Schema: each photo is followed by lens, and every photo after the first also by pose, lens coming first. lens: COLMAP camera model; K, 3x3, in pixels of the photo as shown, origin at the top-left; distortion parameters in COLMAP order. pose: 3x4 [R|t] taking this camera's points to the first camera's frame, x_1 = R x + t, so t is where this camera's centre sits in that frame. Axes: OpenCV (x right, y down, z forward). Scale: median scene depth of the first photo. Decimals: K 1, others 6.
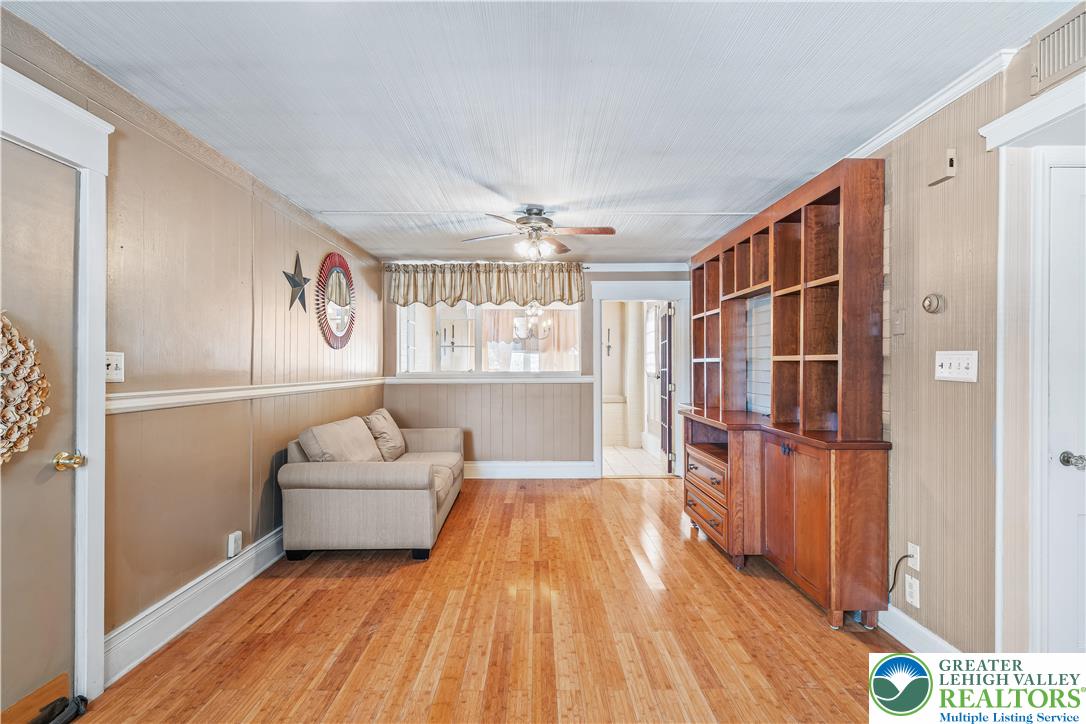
lens RADIAL K [[562.0, 0, 543.0], [0, 562.0, 362.0], [0, 0, 1]] dist [0.000305, 0.000026]
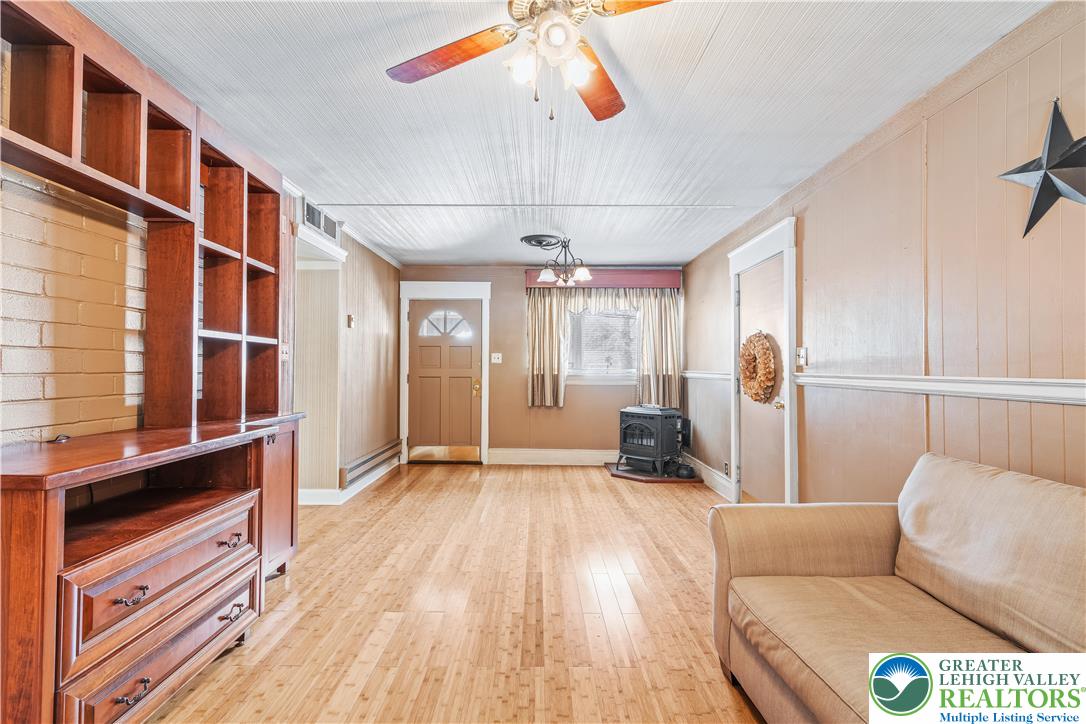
lens RADIAL K [[530.4, 0, 543.0], [0, 530.4, 362.0], [0, 0, 1]] dist [0.000097, -0.000001]
pose [[-0.999962, -0.008311, 0.002581, -0.017997], [-0.008357, 0.999800, -0.018193, 0.049214], [-0.002430, -0.018214, -0.999831, 2.091835]]
